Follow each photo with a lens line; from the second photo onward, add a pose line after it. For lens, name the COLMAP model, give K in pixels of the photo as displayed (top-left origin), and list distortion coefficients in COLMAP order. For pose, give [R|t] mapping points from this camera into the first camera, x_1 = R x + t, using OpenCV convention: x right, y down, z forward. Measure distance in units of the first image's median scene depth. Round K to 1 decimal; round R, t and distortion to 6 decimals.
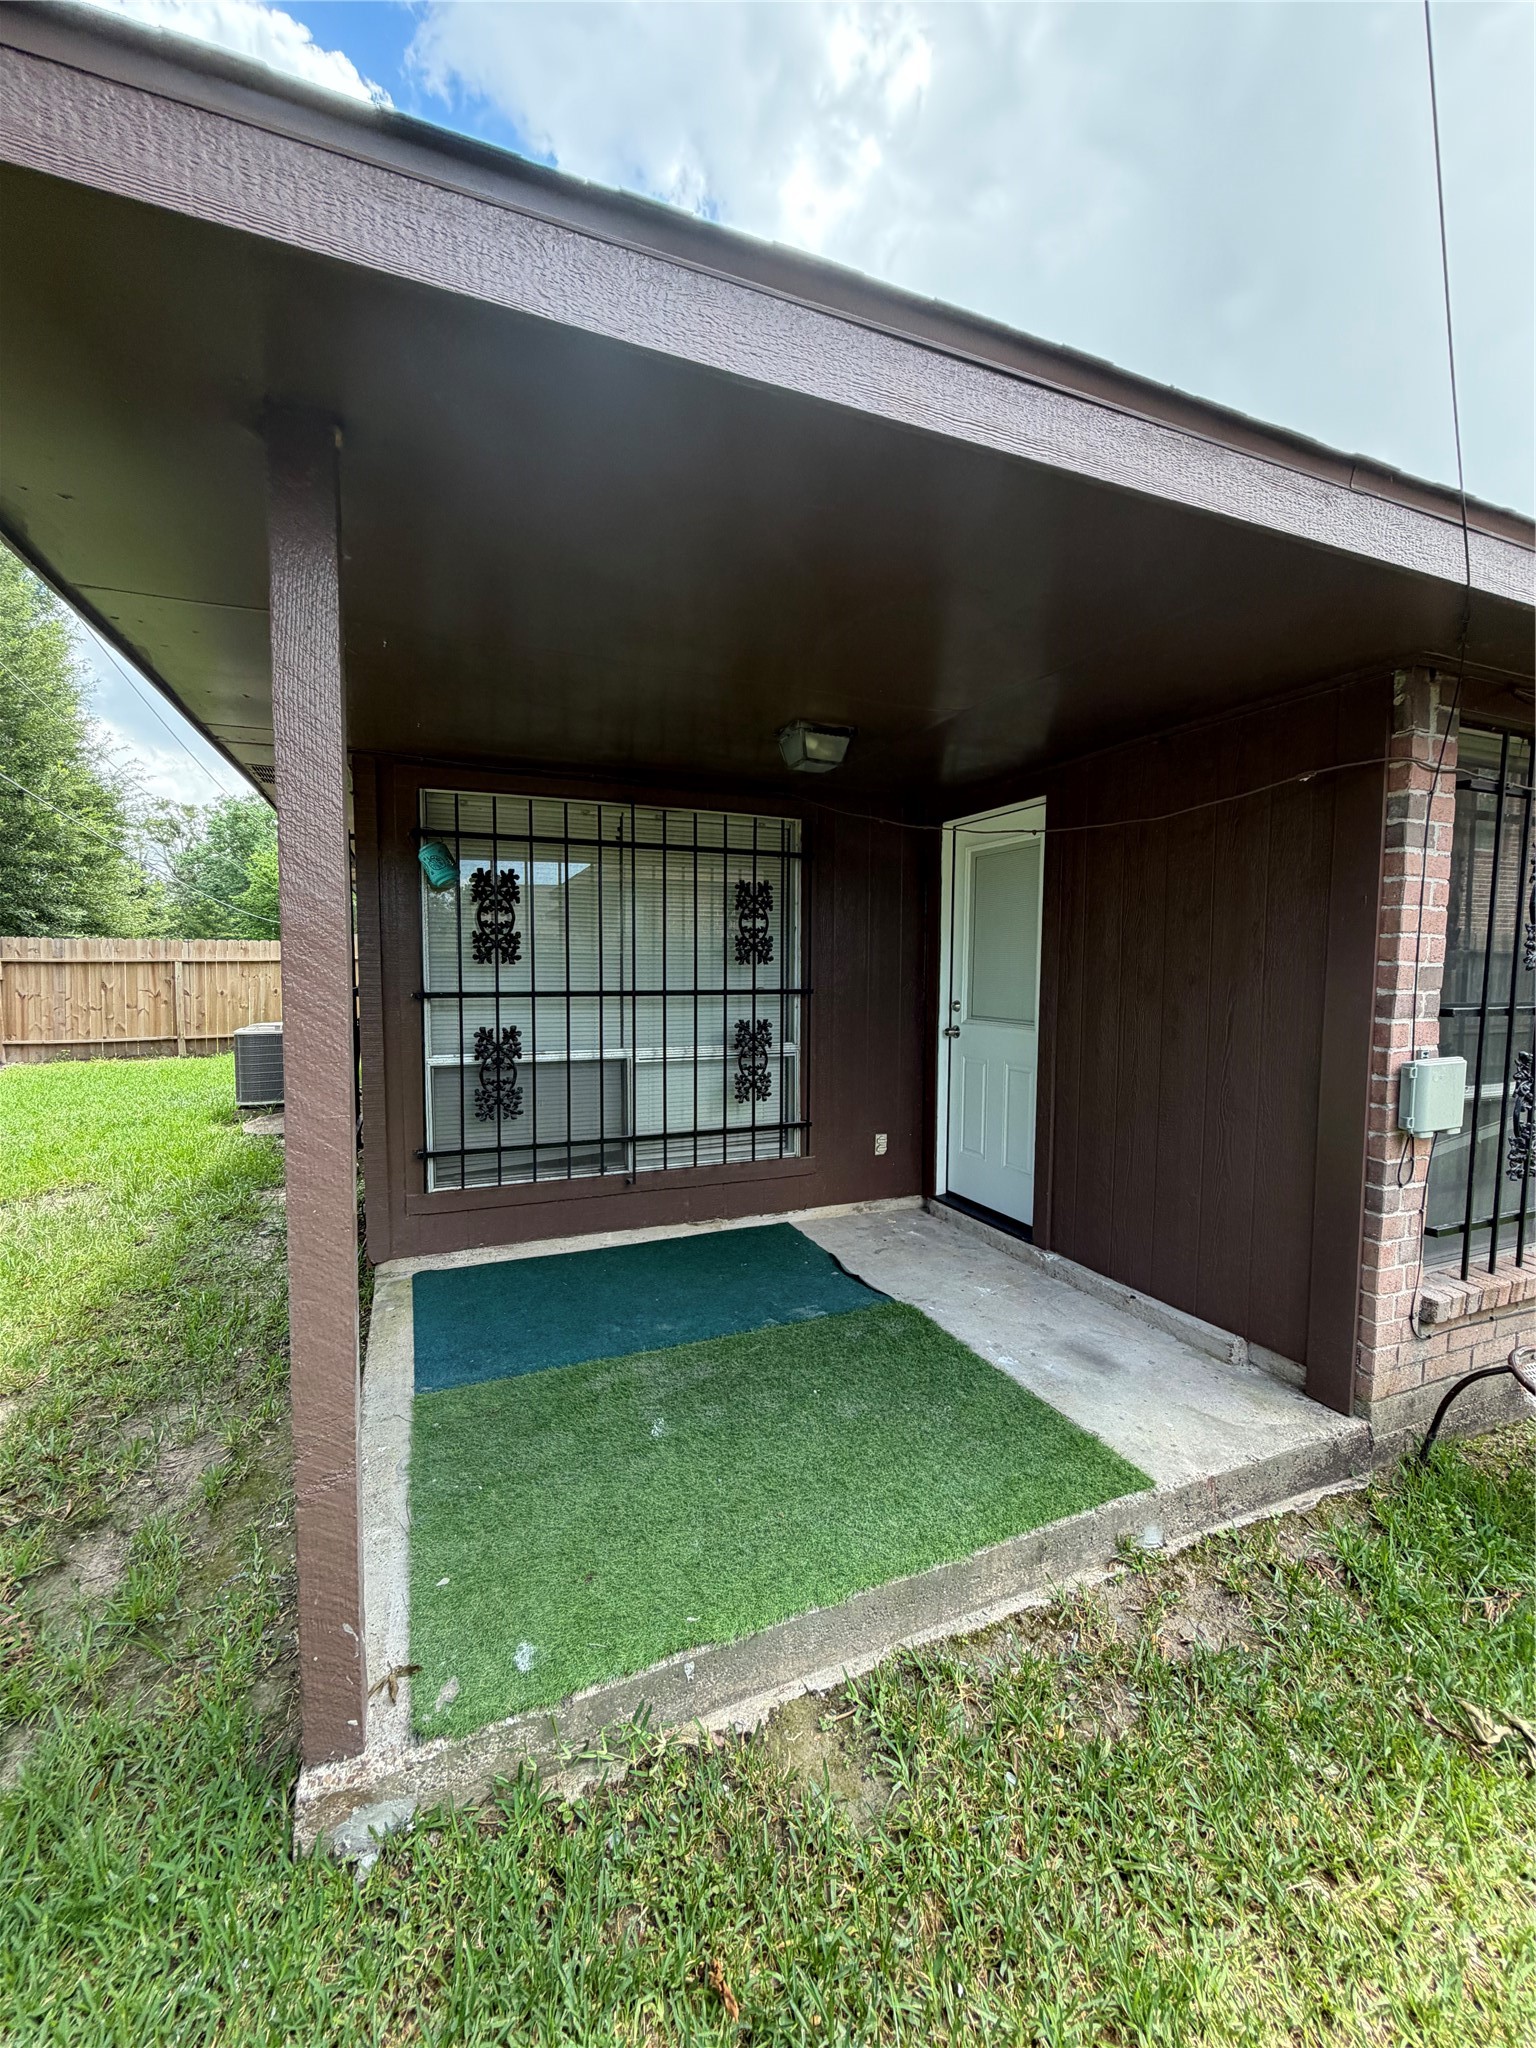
lens RADIAL K [[815.9, 0, 777.7], [0, 815.9, 1026.5], [0, 0, 1]] dist [0.000550, 0.000255]
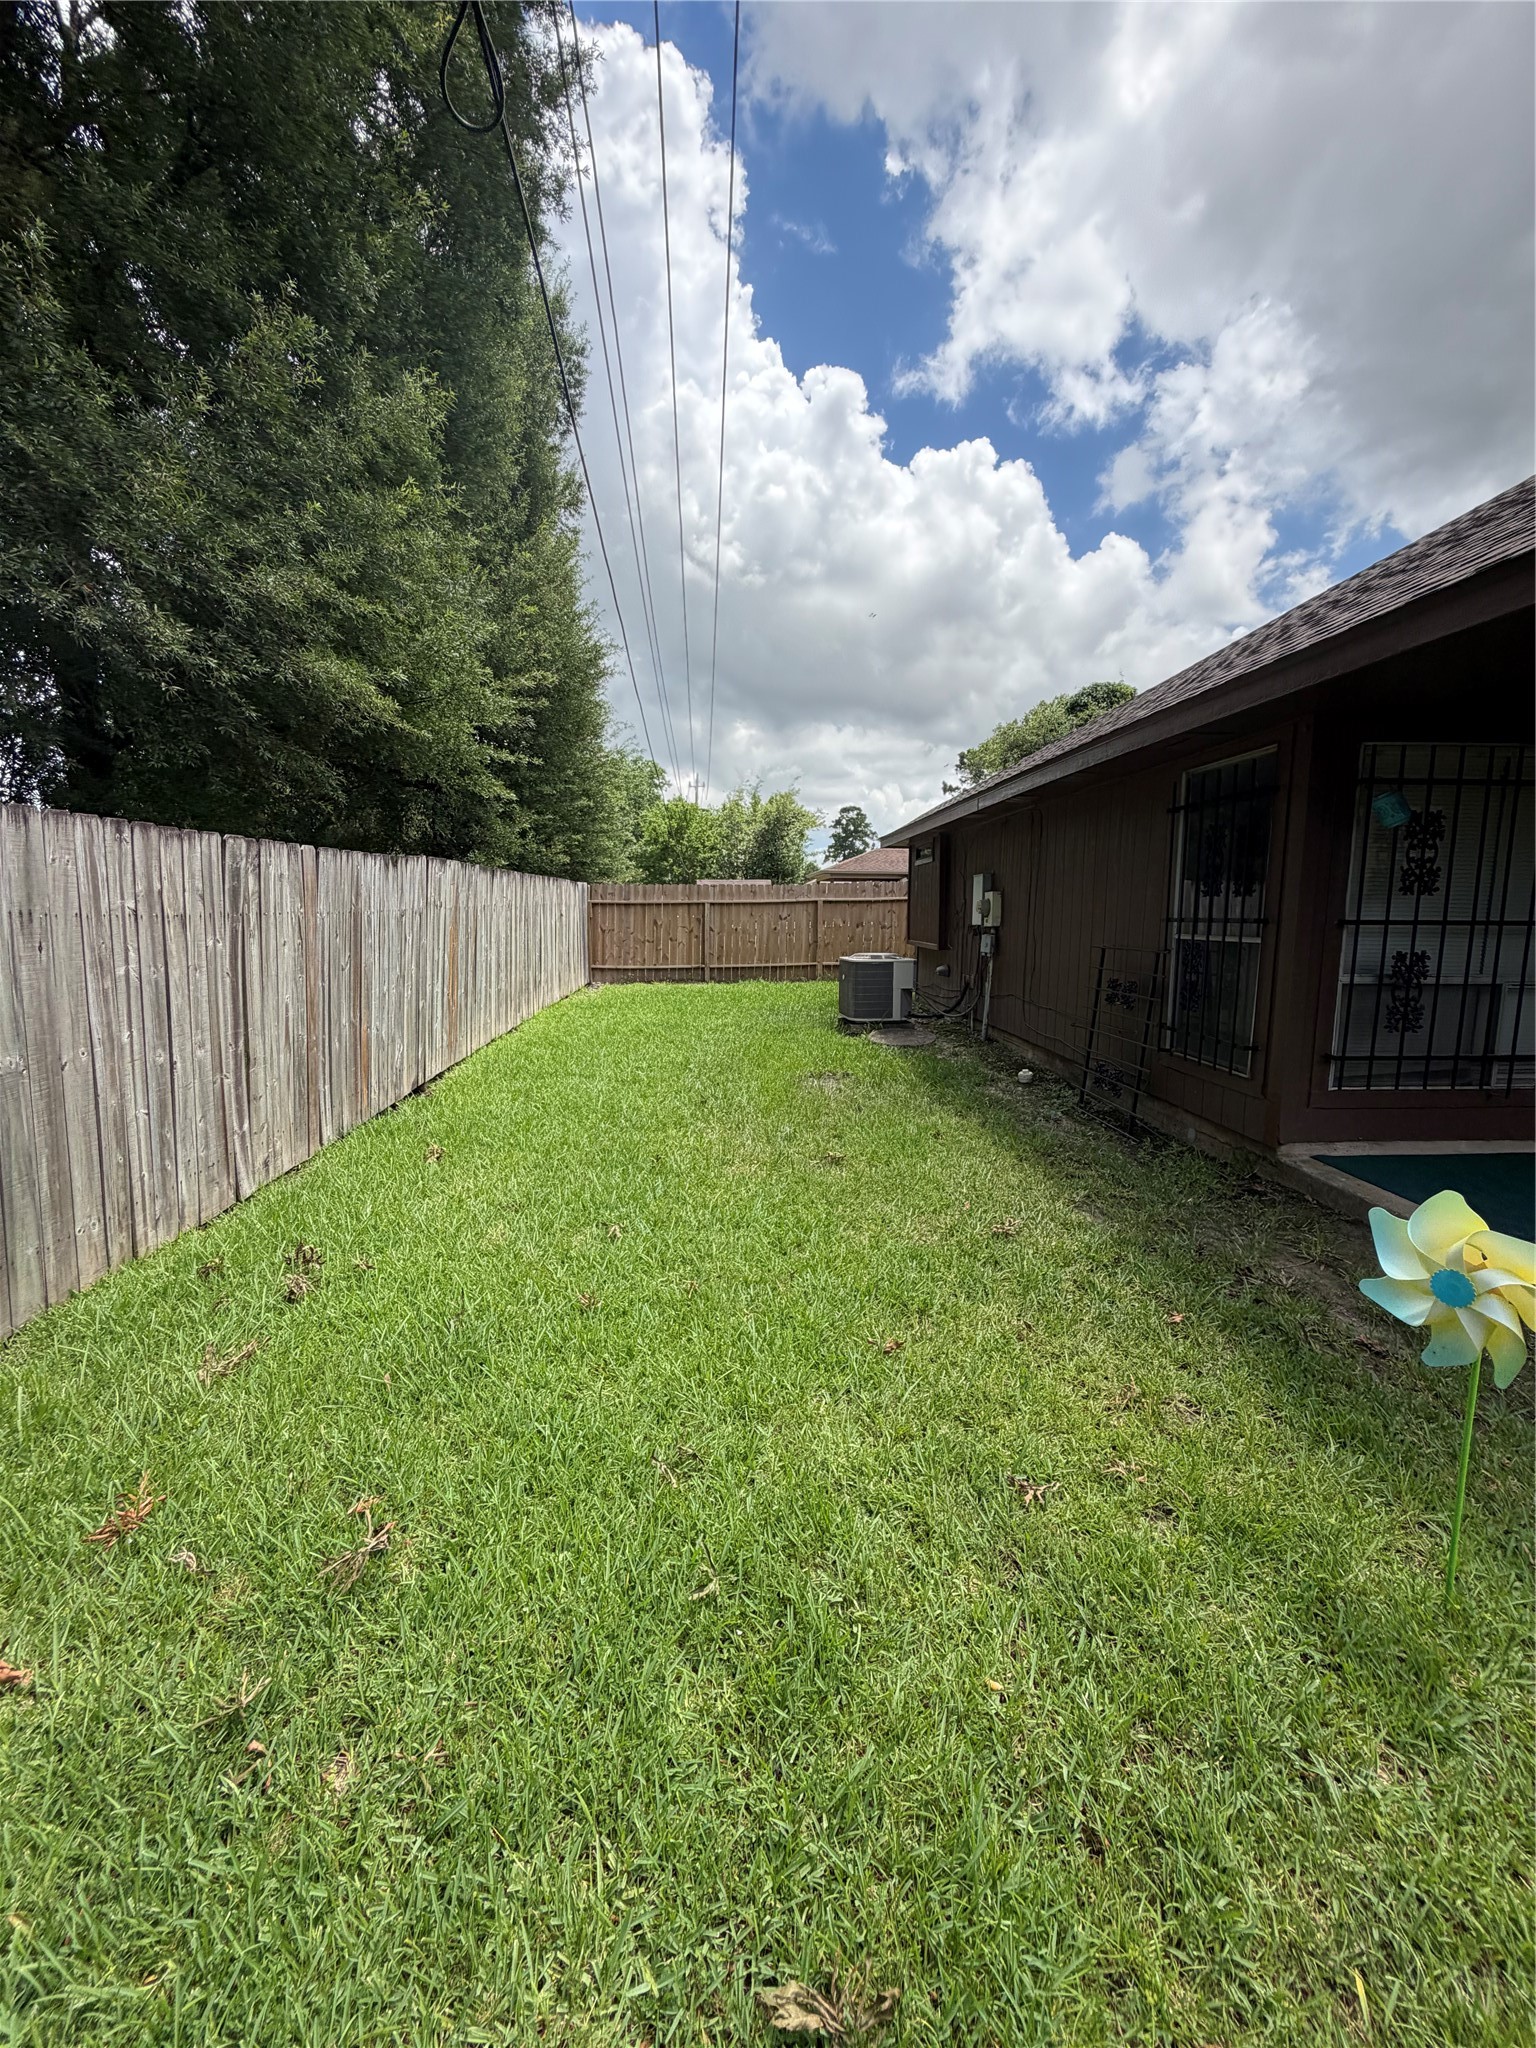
lens RADIAL K [[815.9, 0, 760.4], [0, 815.9, 1023.8], [0, 0, 1]] dist [0.000550, 0.000255]
pose [[0.947010, 0.033992, -0.319400, -0.469443], [-0.010711, 0.997174, 0.074365, 0.014715], [0.321025, -0.067003, 0.944698, -0.211918]]
